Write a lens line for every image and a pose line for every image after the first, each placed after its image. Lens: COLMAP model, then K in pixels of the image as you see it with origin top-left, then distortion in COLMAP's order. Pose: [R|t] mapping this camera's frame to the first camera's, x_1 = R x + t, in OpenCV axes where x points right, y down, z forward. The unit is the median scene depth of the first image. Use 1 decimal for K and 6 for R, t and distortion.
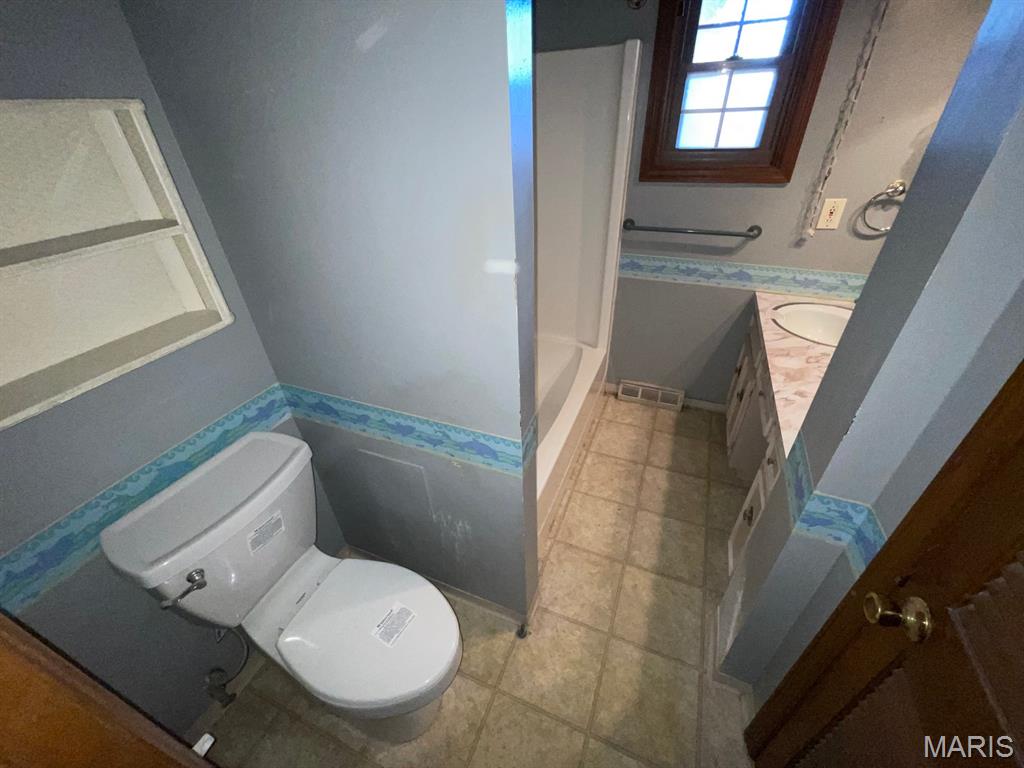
lens RADIAL K [[411.2, 0, 510.4], [0, 411.2, 388.9], [0, 0, 1]] dist [-0.007701, 0.003581]
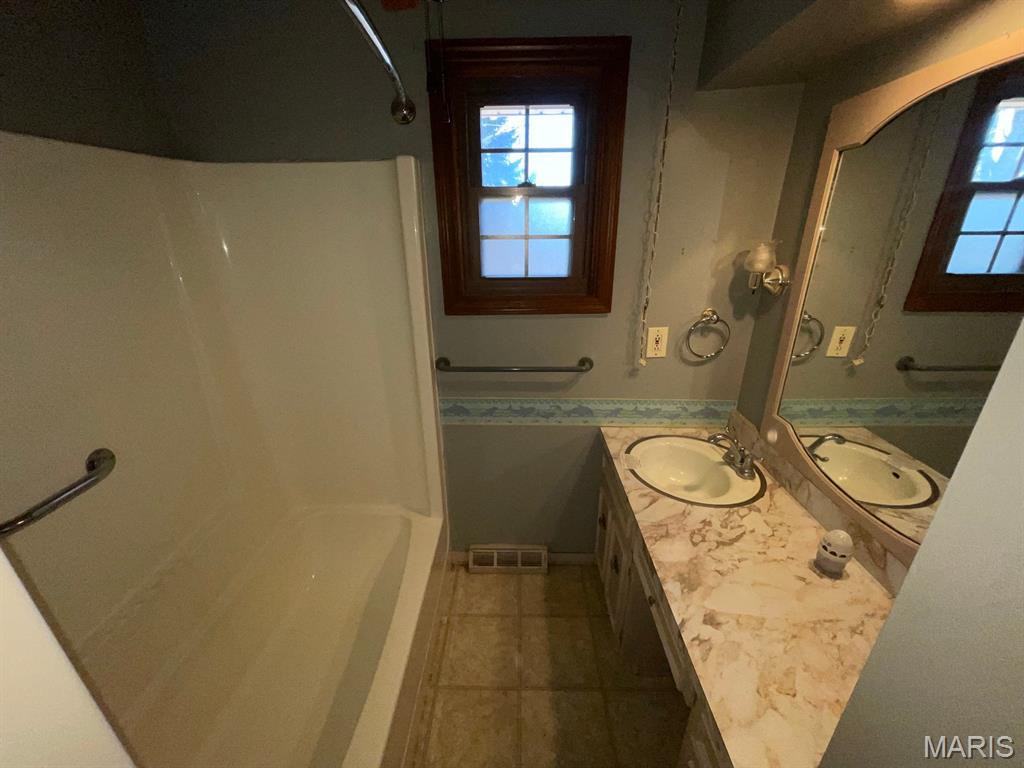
lens RADIAL K [[411.2, 0, 510.4], [0, 411.2, 388.9], [0, 0, 1]] dist [-0.007701, 0.003581]
pose [[0.929572, -0.110548, 0.351674, 0.132244], [0.185227, 0.964875, -0.186299, -0.191009], [-0.318726, 0.238318, 0.917397, 0.257340]]
